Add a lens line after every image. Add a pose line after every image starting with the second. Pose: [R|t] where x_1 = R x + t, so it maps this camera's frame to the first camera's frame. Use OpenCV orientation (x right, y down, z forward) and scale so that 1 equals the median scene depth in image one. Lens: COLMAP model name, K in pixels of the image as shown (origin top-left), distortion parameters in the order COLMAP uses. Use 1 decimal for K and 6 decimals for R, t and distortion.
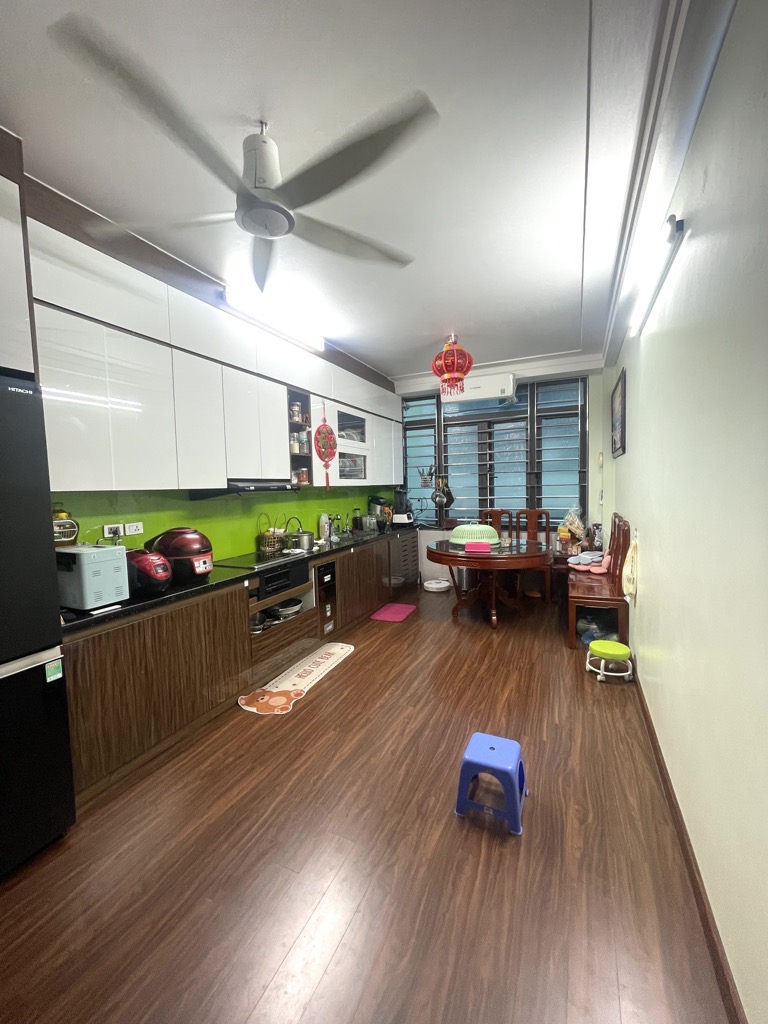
lens RADIAL K [[415.3, 0, 384.0], [0, 415.3, 512.0], [0, 0, 1]] dist [0.000154, 0.000369]
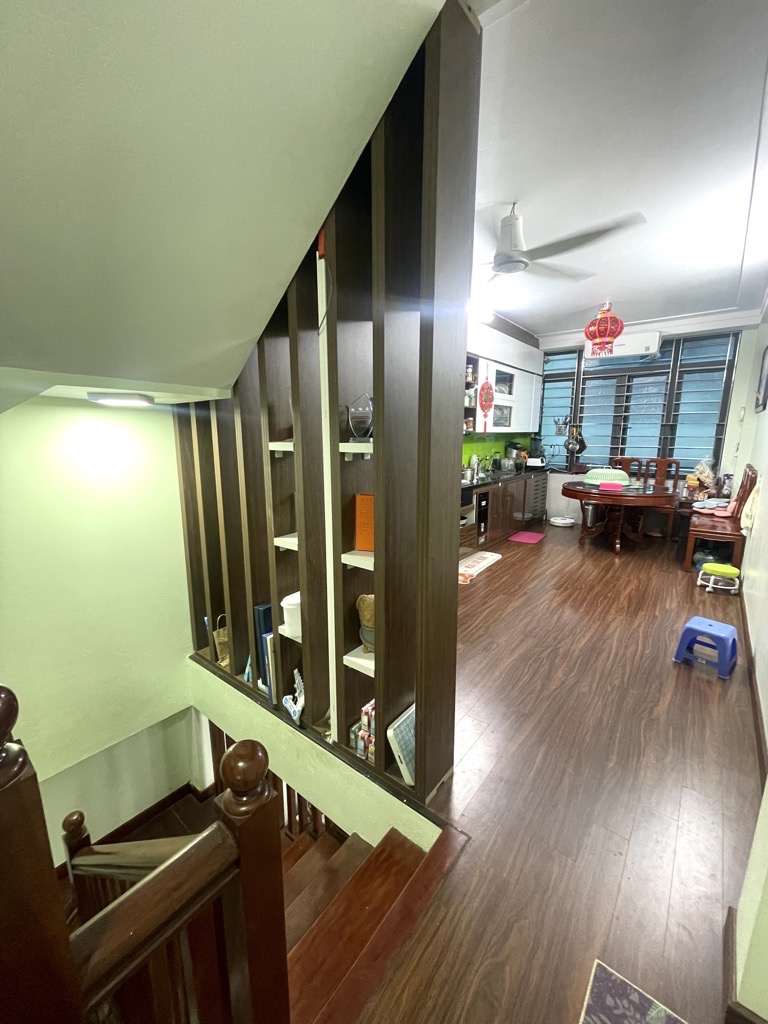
lens RADIAL K [[415.3, 0, 384.0], [0, 415.3, 512.0], [0, 0, 1]] dist [0.000154, 0.000369]
pose [[0.972086, 0.071538, -0.223451, -0.115851], [-0.041678, 0.989886, 0.135603, 0.016683], [0.230892, -0.122505, 0.965237, -0.275469]]
